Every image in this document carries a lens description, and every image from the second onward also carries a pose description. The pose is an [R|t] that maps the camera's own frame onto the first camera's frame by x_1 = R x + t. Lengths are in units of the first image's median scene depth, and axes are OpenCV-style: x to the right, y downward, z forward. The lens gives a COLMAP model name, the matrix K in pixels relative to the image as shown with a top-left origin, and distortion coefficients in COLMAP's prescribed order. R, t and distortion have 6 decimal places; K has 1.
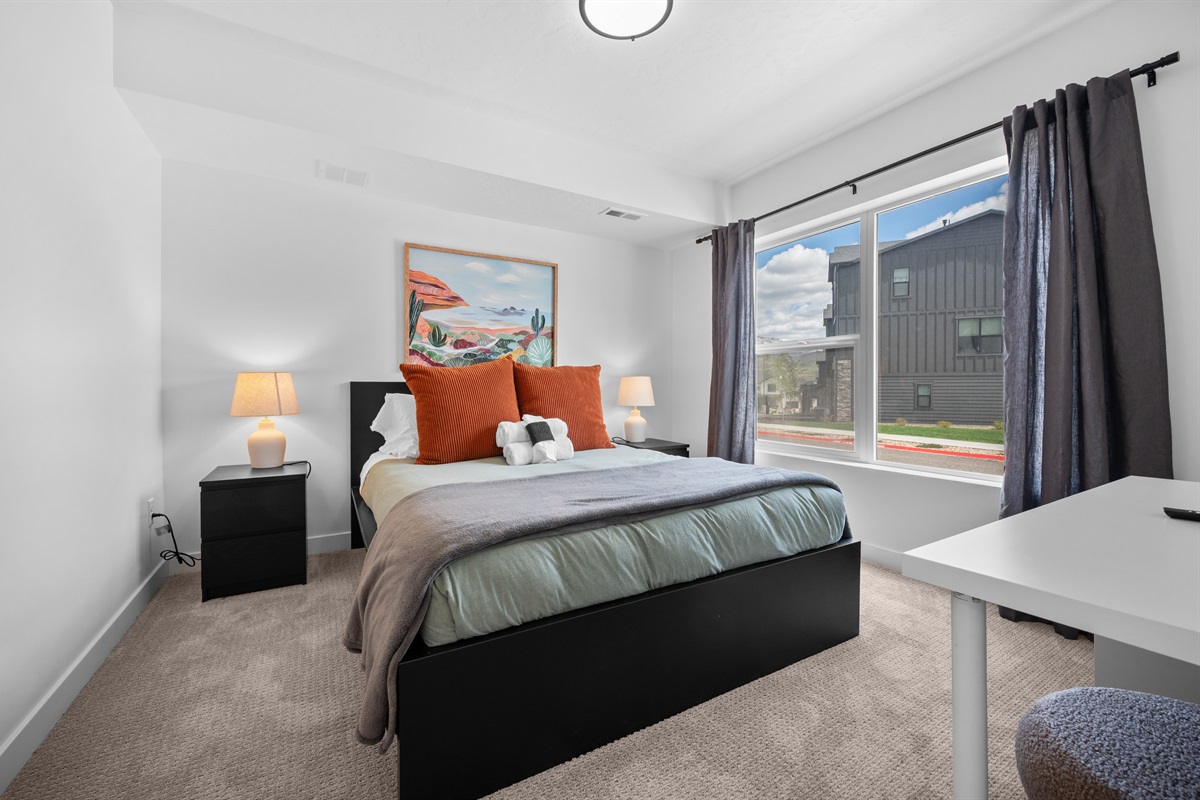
lens RADIAL K [[477.4, 0, 599.8], [0, 477.4, 390.1], [0, 0, 1]] dist [-0.001130, -0.000159]
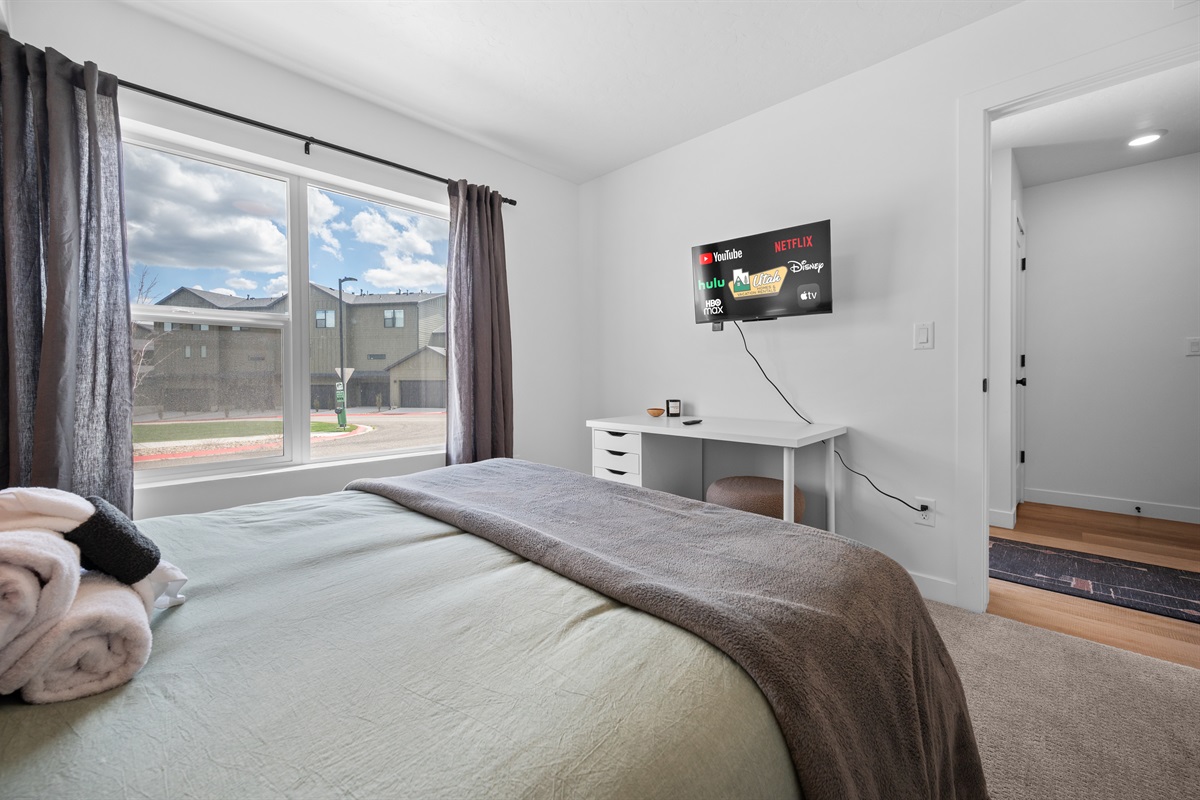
lens RADIAL K [[477.4, 0, 599.8], [0, 477.4, 390.1], [0, 0, 1]] dist [-0.001130, -0.000159]
pose [[-0.254481, -0.017552, 0.966918, -0.445075], [0.014860, 0.999646, 0.022057, 0.005698], [-0.966964, 0.019981, -0.254130, 0.714744]]
